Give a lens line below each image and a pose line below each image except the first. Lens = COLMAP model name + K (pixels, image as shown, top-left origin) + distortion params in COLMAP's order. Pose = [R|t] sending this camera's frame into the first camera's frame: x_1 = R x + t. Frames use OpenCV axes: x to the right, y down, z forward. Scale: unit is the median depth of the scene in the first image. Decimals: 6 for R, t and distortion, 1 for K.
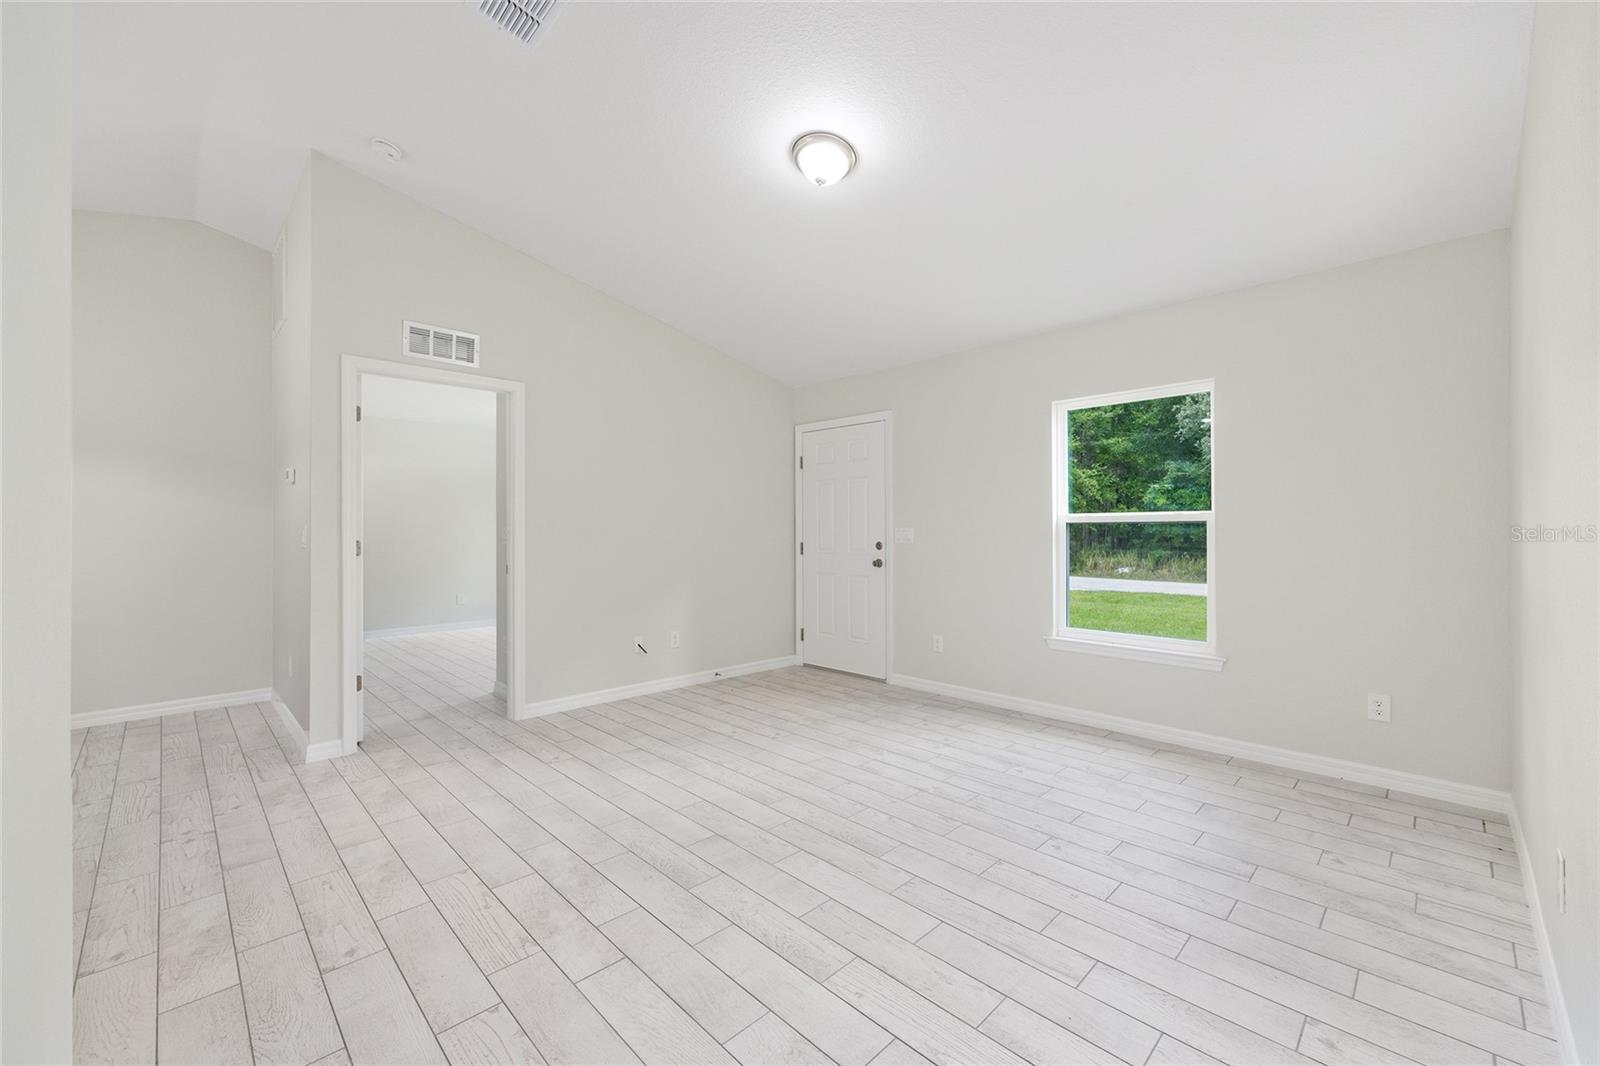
lens RADIAL K [[641.4, 0, 802.2], [0, 641.4, 534.0], [0, 0, 1]] dist [-0.006507, 0.003590]
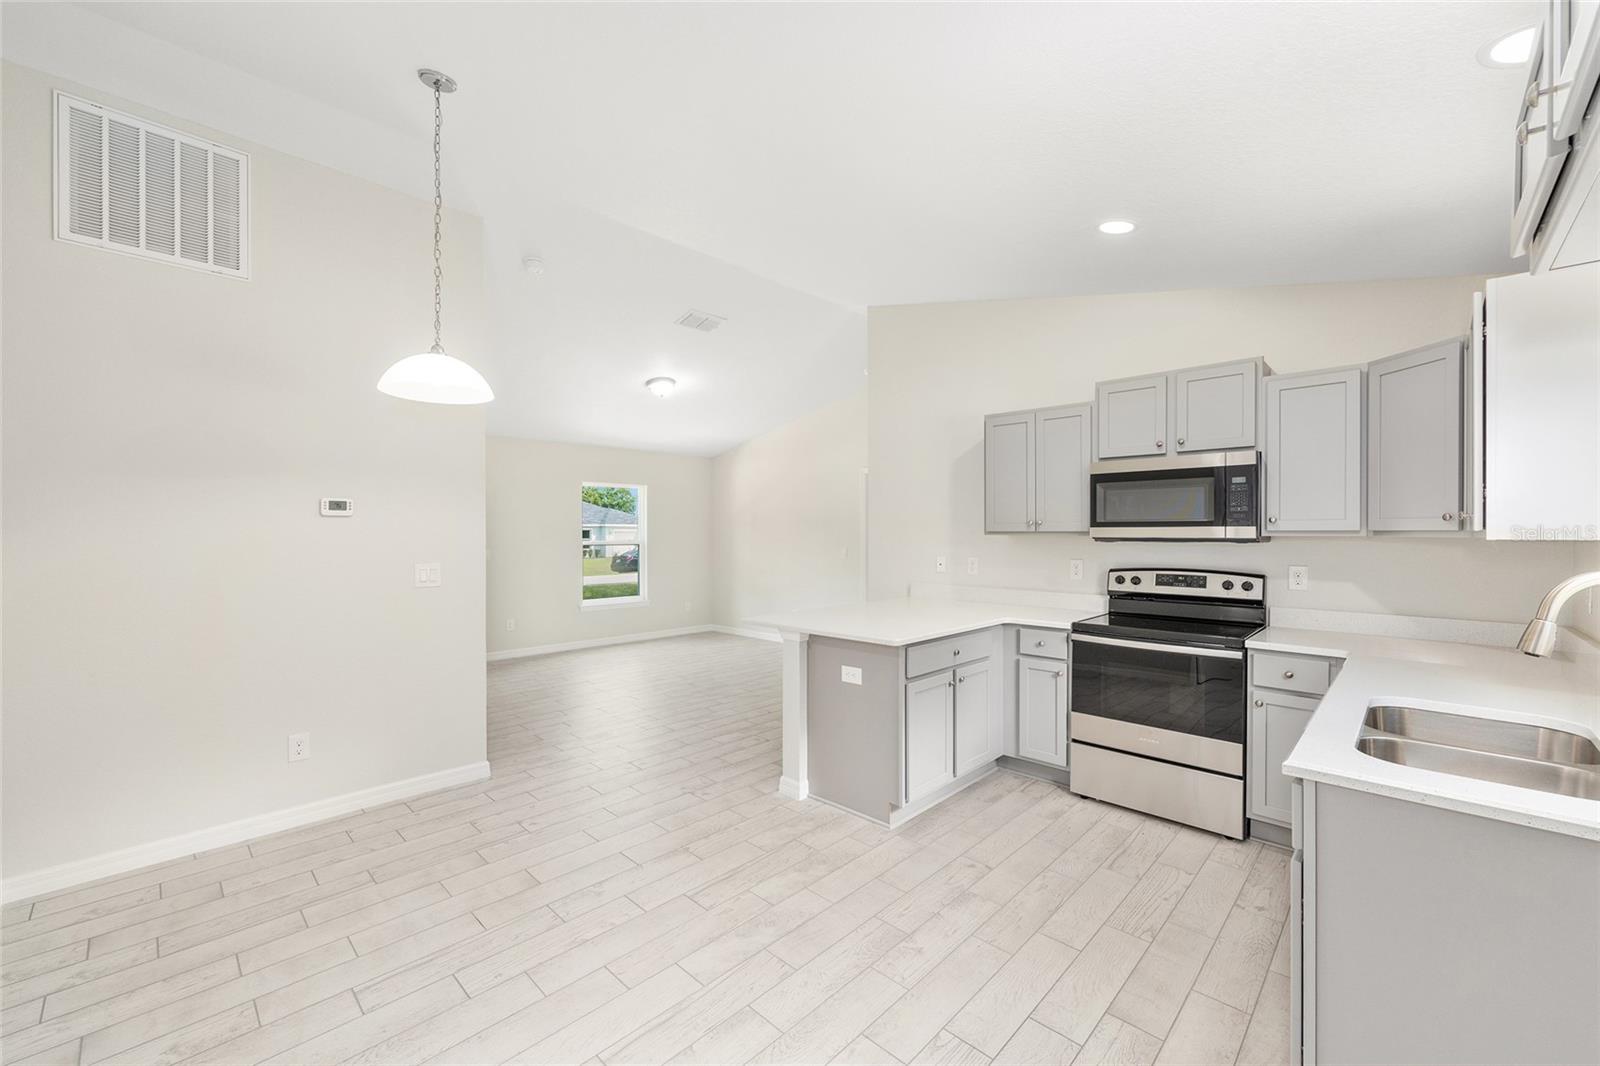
lens RADIAL K [[641.4, 0, 802.2], [0, 641.4, 534.0], [0, 0, 1]] dist [-0.006507, 0.003590]
pose [[-0.020382, 0.000604, 0.999792, -1.618416], [0.007195, 0.999974, -0.000458, -0.048698], [-0.999766, 0.007184, -0.020386, 0.409464]]
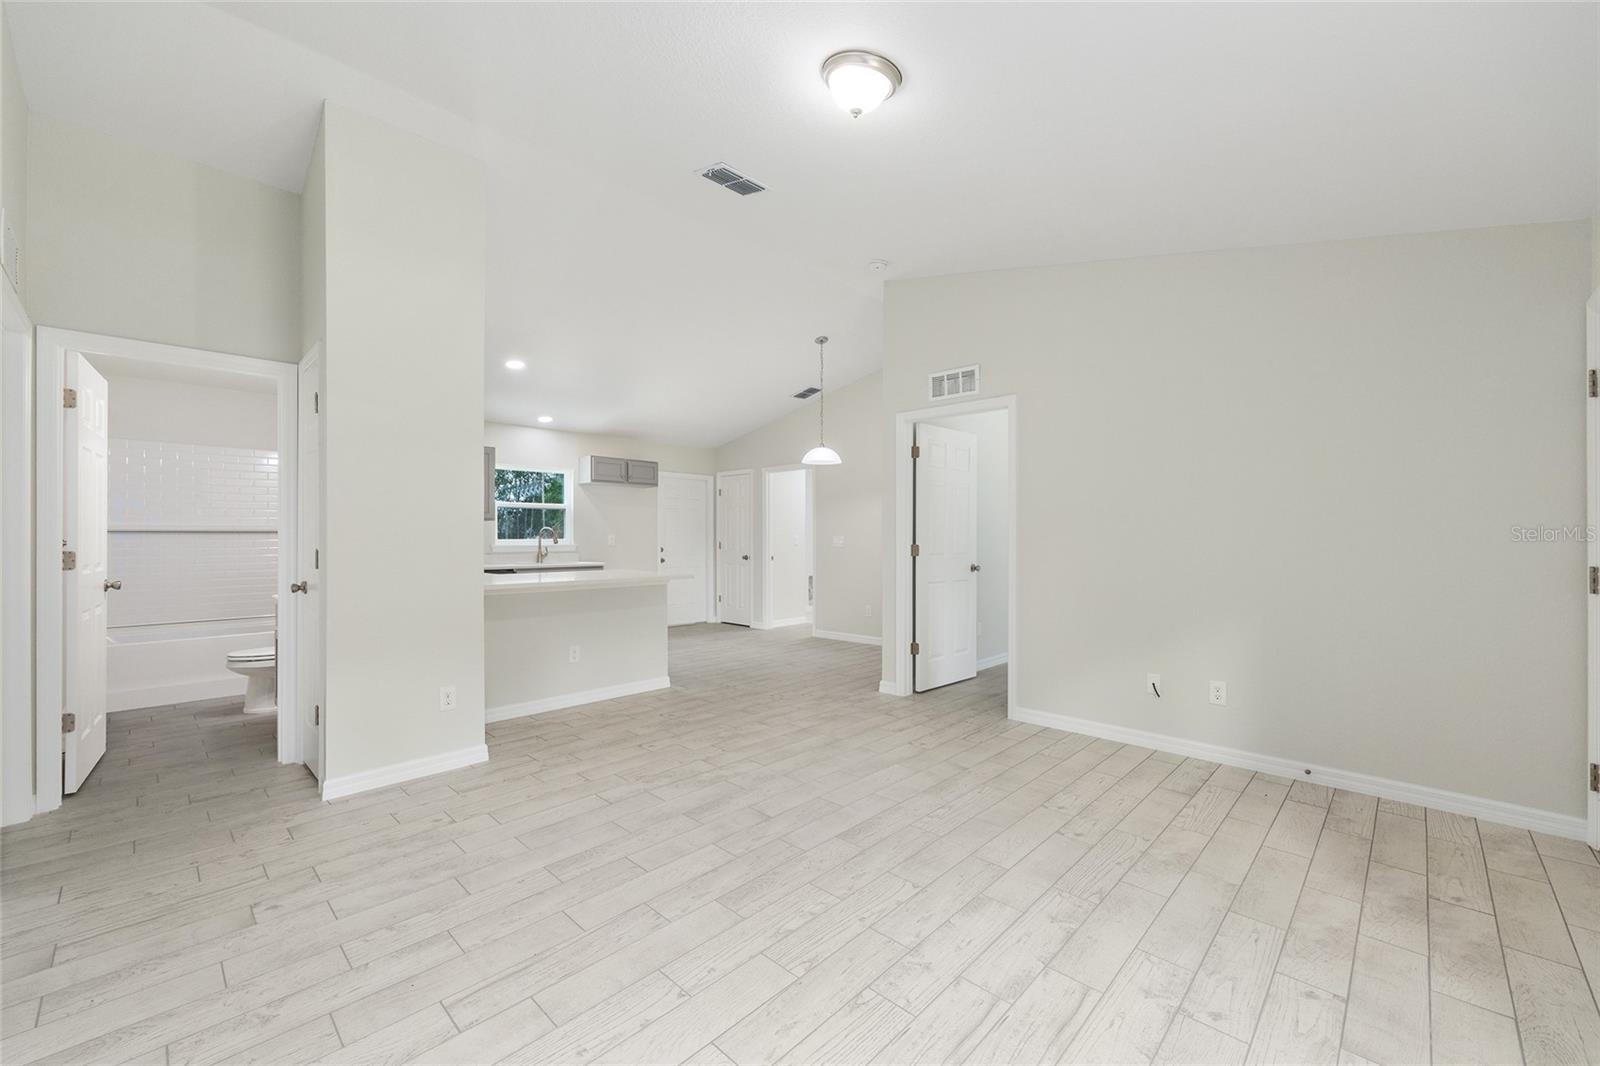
lens RADIAL K [[641.4, 0, 802.2], [0, 641.4, 534.0], [0, 0, 1]] dist [-0.006507, 0.003590]
pose [[0.023248, -0.002516, -0.999727, 0.623277], [-0.006266, 0.999977, -0.002663, -0.005731], [0.999710, 0.006326, 0.023232, 0.668164]]
